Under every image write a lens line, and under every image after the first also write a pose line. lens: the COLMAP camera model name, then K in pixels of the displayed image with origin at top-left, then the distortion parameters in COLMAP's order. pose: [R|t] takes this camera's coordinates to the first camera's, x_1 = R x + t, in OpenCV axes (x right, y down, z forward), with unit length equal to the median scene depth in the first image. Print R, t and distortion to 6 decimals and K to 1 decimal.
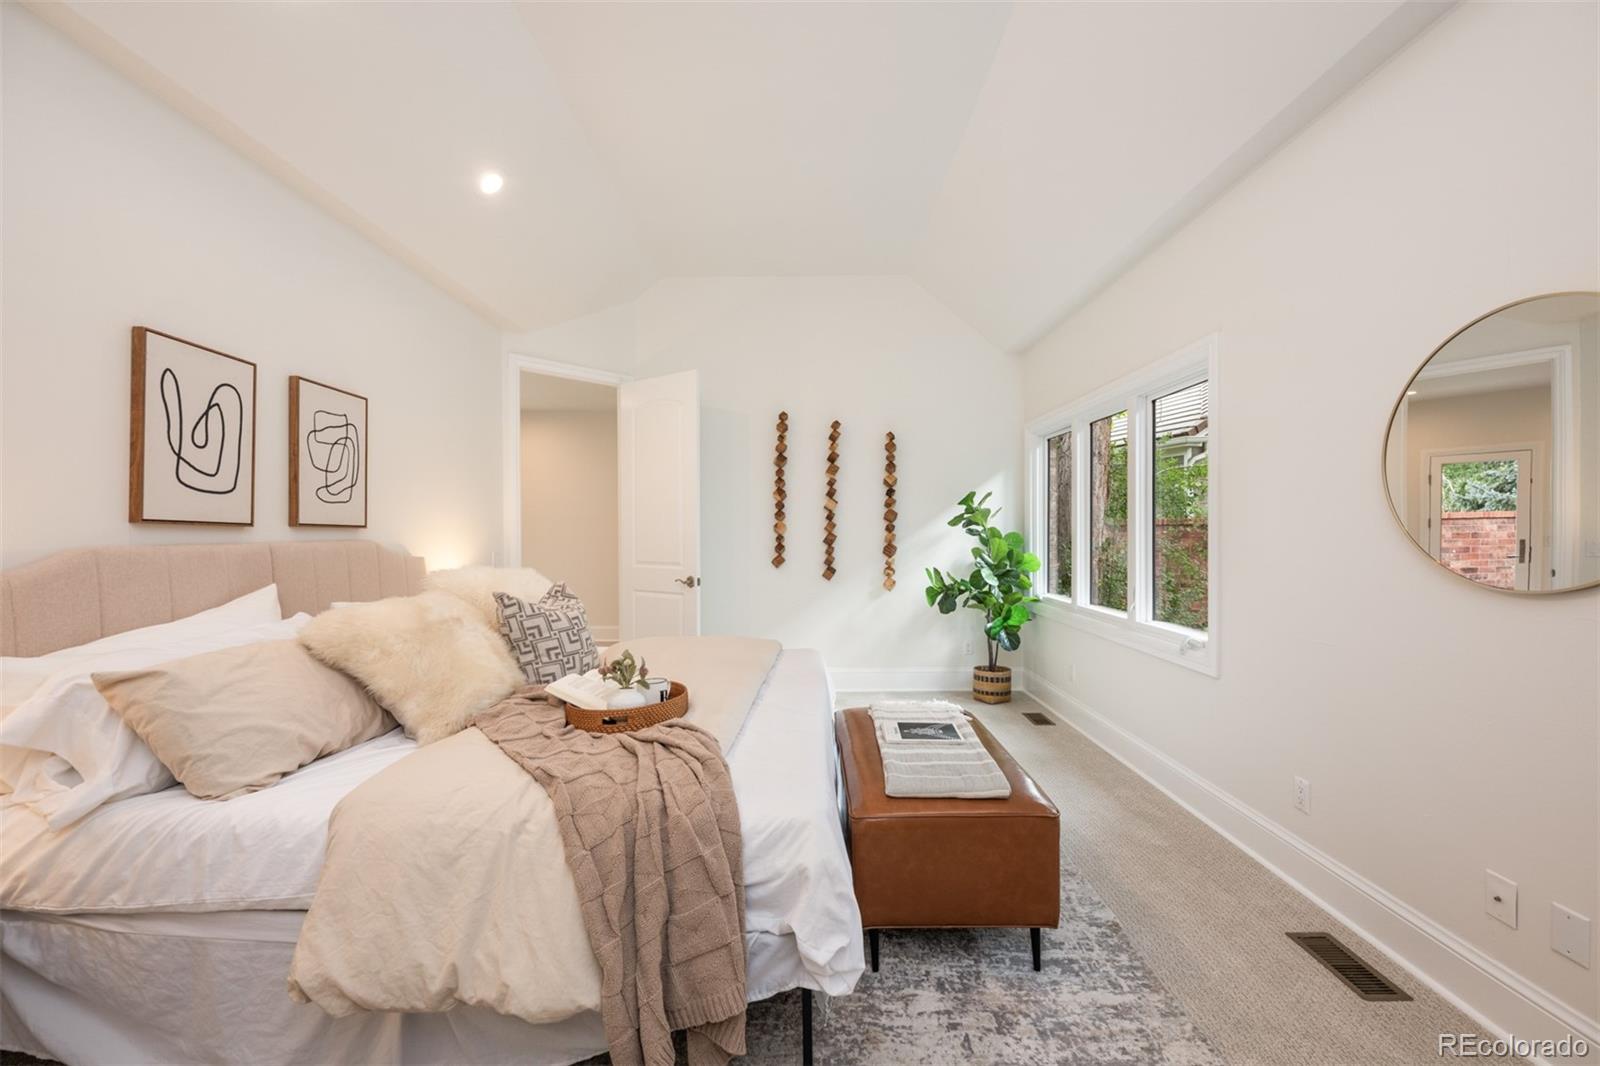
lens RADIAL K [[673.2, 0, 829.6], [0, 673.2, 525.3], [0, 0, 1]] dist [-0.000597, -0.000114]
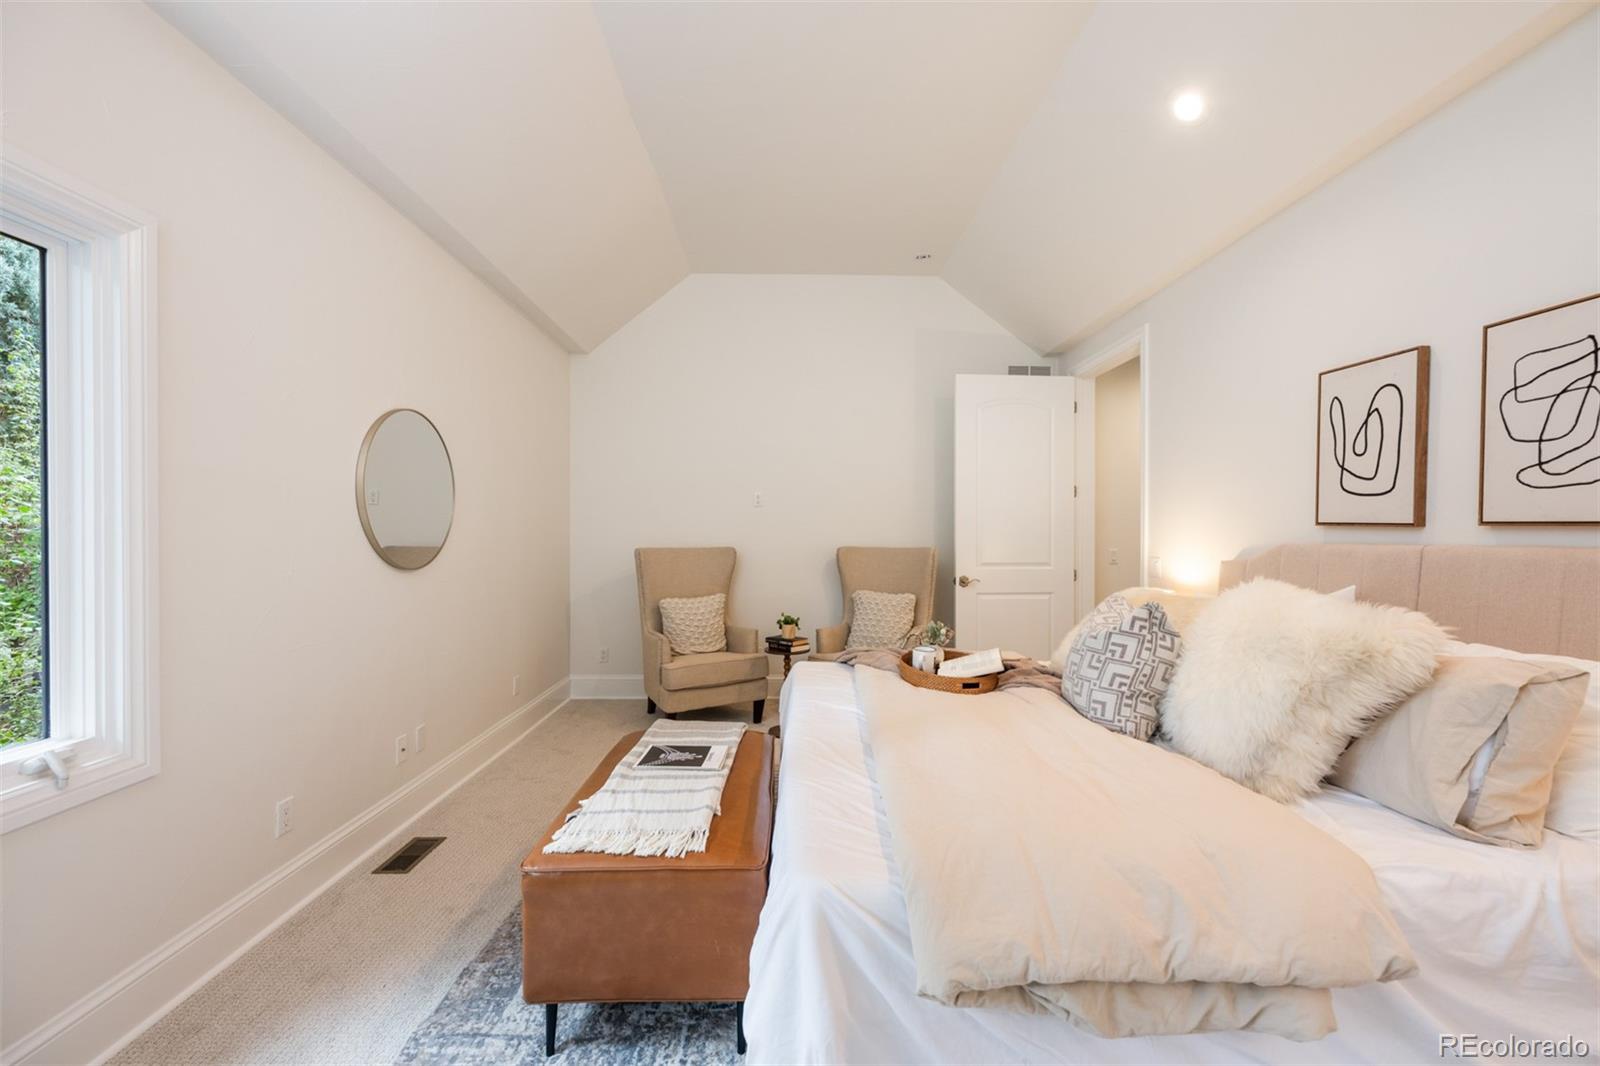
lens RADIAL K [[673.2, 0, 829.6], [0, 673.2, 525.3], [0, 0, 1]] dist [-0.000597, -0.000114]
pose [[-0.999888, 0.004010, -0.014392, -0.049840], [0.004244, 0.999859, -0.016252, 0.011897], [0.014325, -0.016311, -0.999764, 1.960475]]
